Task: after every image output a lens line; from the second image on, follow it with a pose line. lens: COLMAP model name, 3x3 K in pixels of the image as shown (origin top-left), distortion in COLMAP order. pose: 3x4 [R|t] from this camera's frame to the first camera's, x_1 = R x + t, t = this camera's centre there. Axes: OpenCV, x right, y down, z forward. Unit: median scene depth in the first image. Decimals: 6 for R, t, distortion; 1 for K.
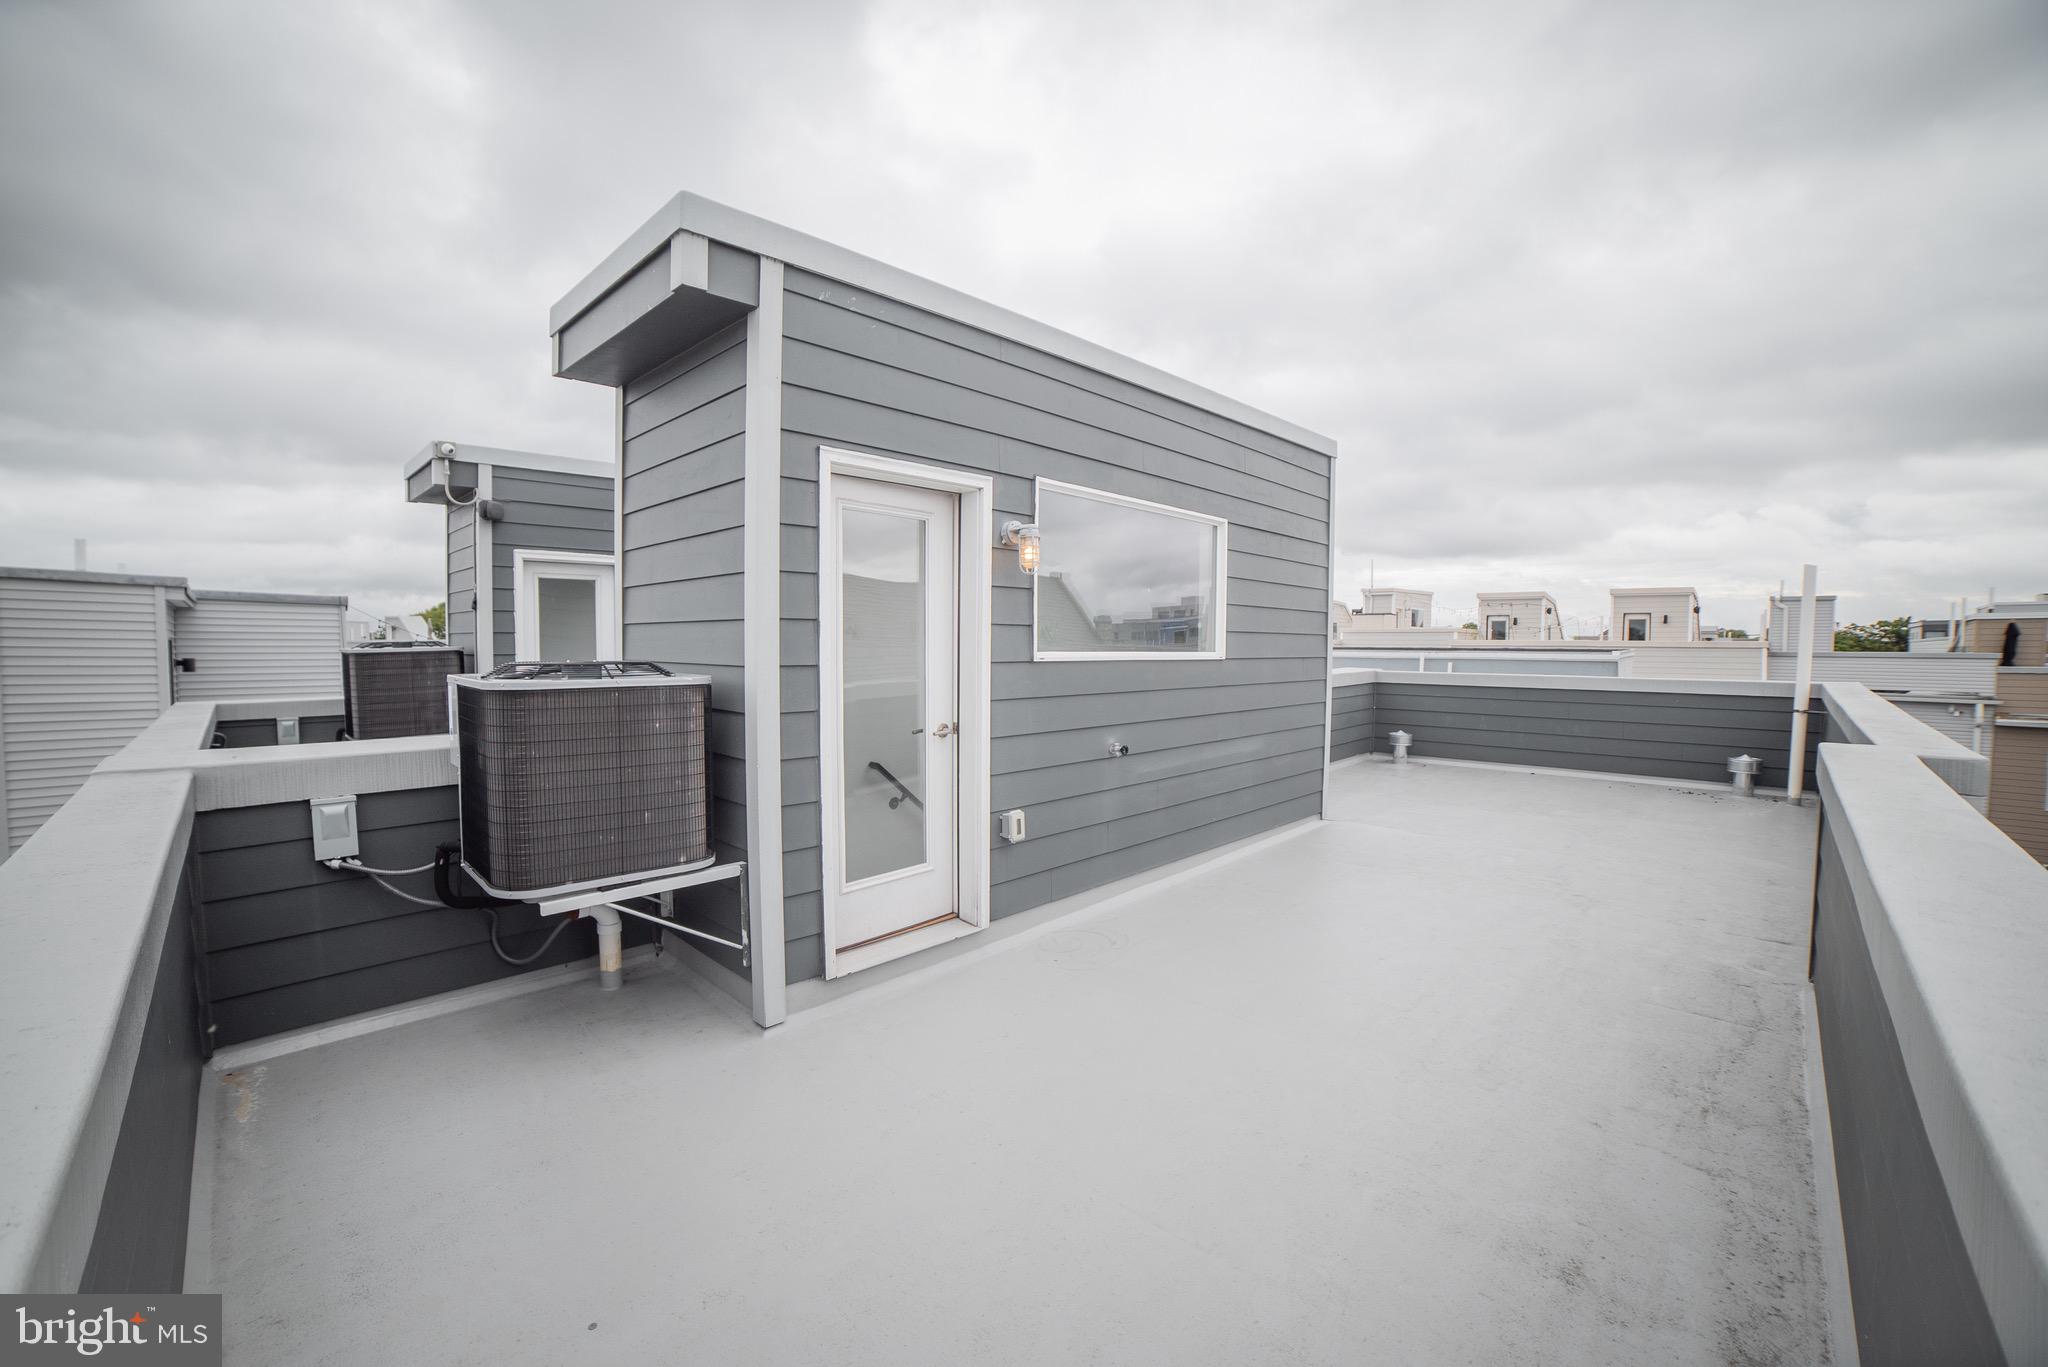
lens RADIAL K [[822.7, 0, 1012.4], [0, 822.7, 682.8], [0, 0, 1]] dist [-0.108180, 0.037316]
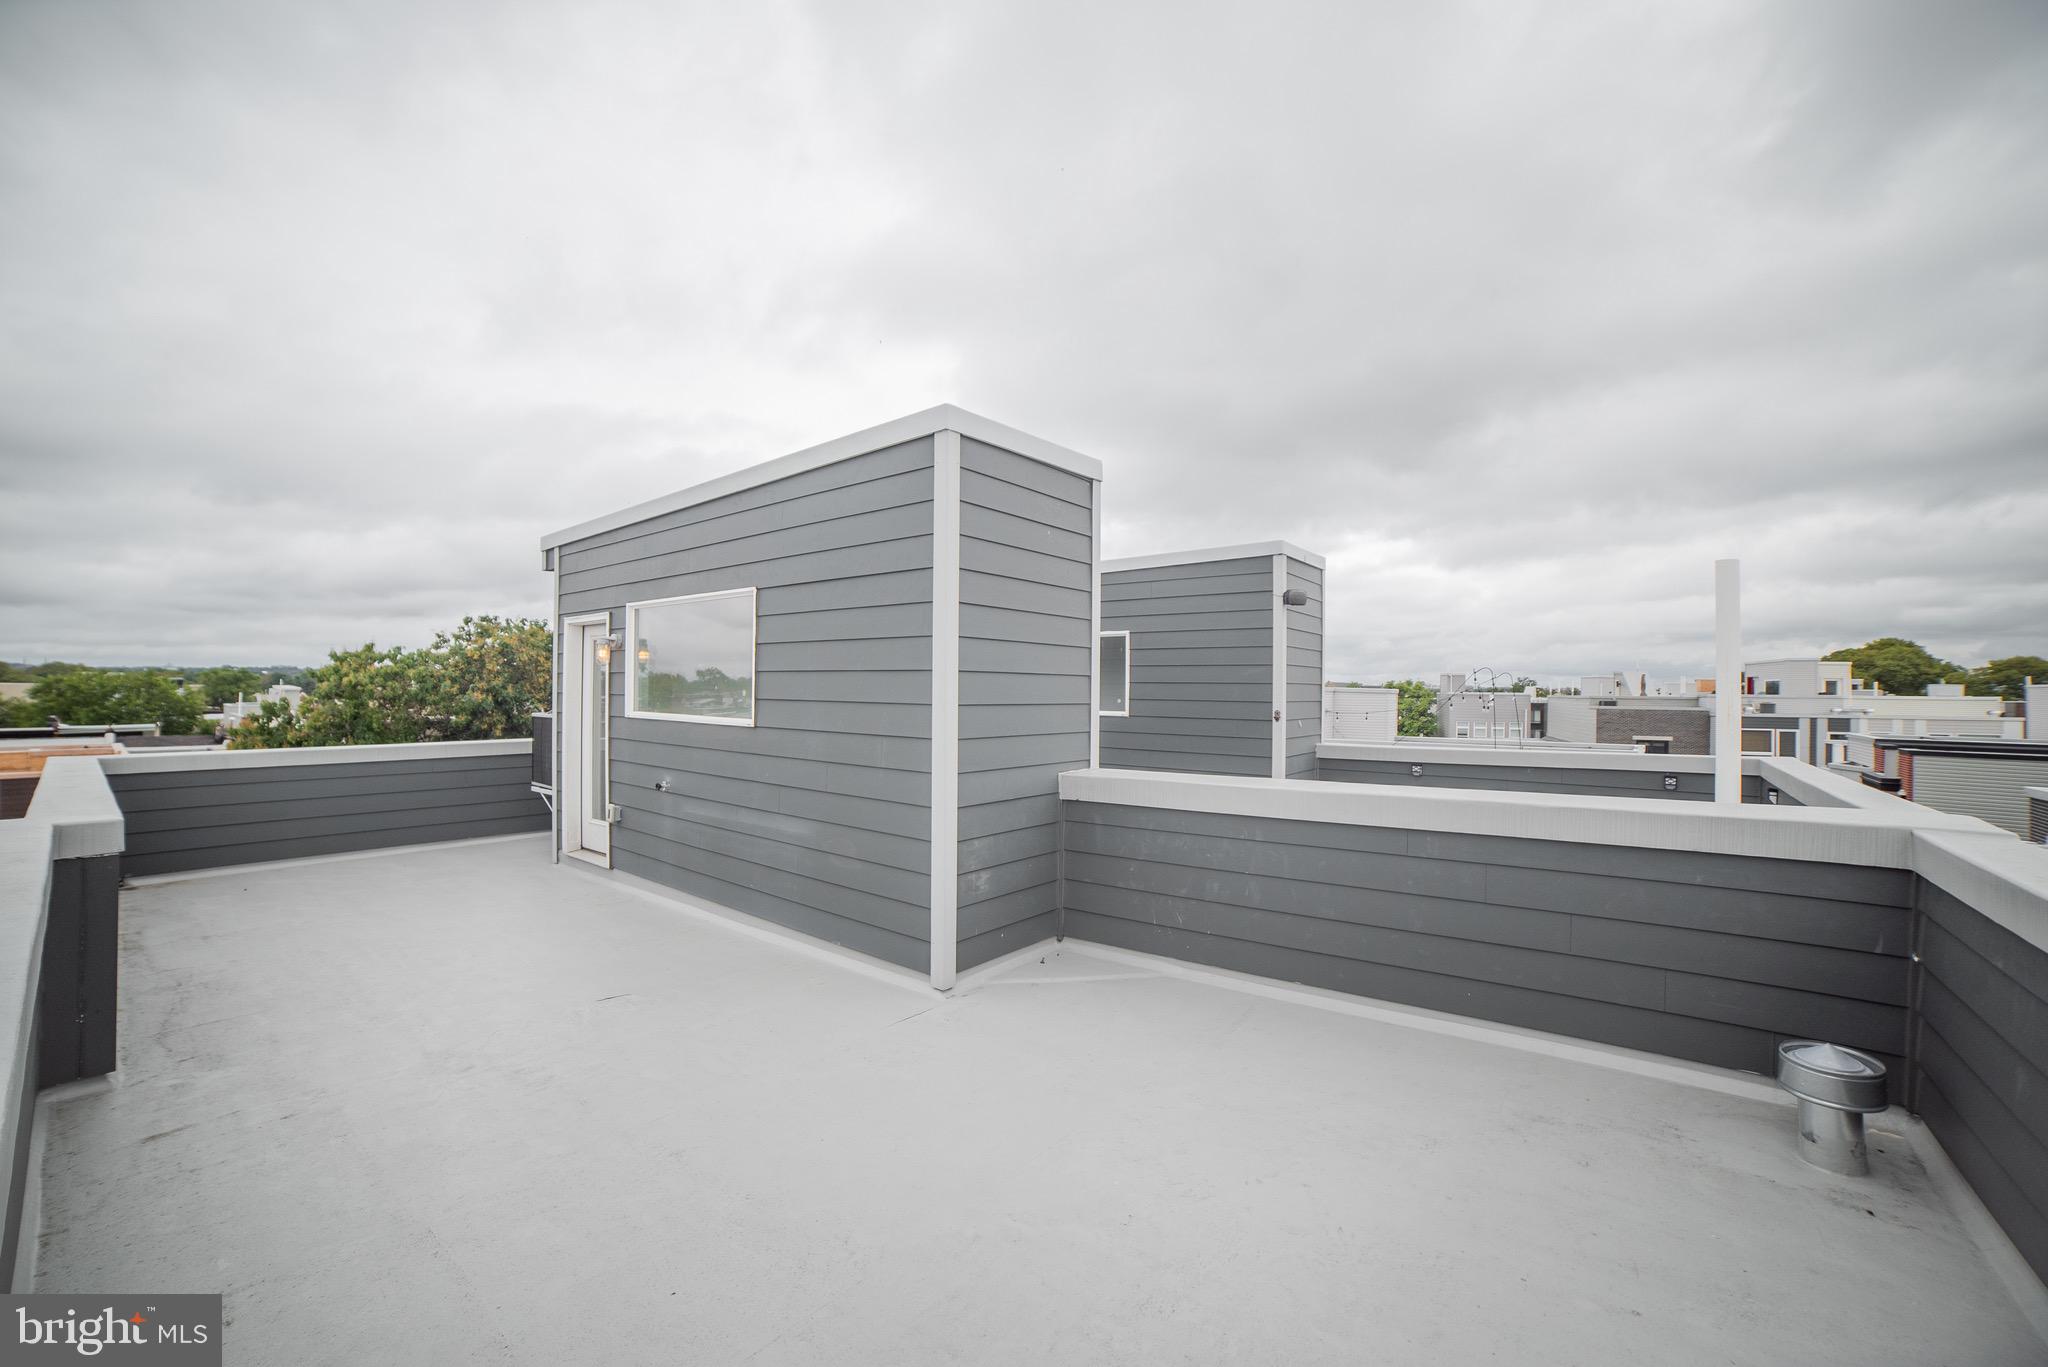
lens RADIAL K [[825.8, 0, 1011.6], [0, 825.8, 683.8], [0, 0, 1]] dist [-0.106356, 0.034414]
pose [[0.105910, -0.005109, -0.994363, 1.581404], [-0.055044, 0.998423, -0.010993, -0.108336], [0.992851, 0.055898, 0.105462, 1.486973]]
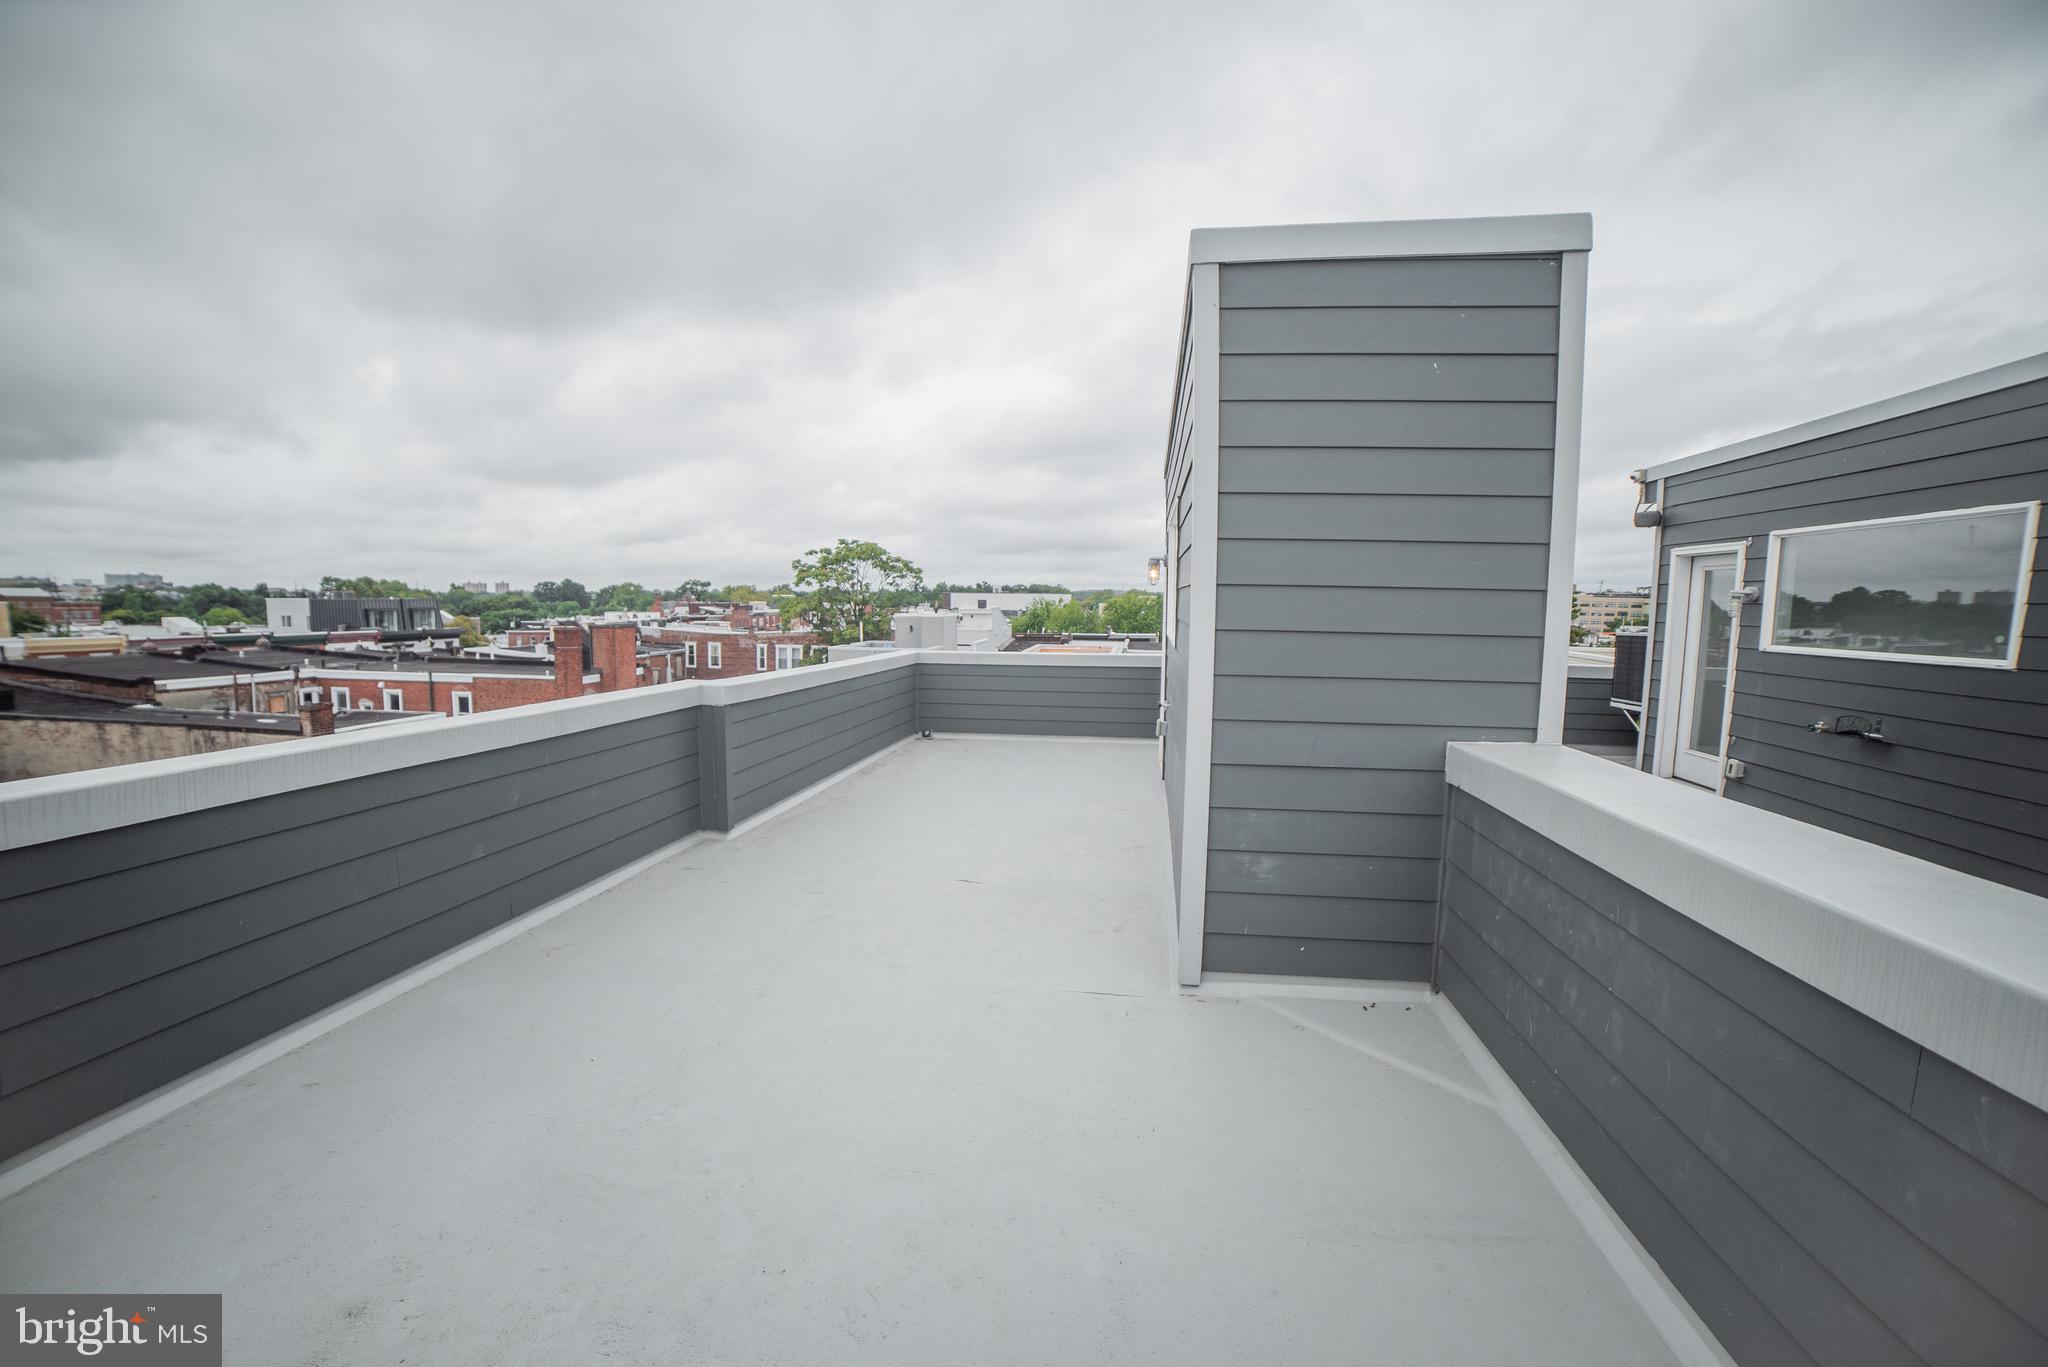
lens RADIAL K [[825.8, 0, 1011.6], [0, 825.8, 683.8], [0, 0, 1]] dist [-0.106356, 0.034414]
pose [[-0.808239, 0.054026, -0.586371, 1.173895], [-0.033566, 0.989936, 0.137476, -0.138856], [0.587898, 0.130795, -0.798291, 2.030609]]
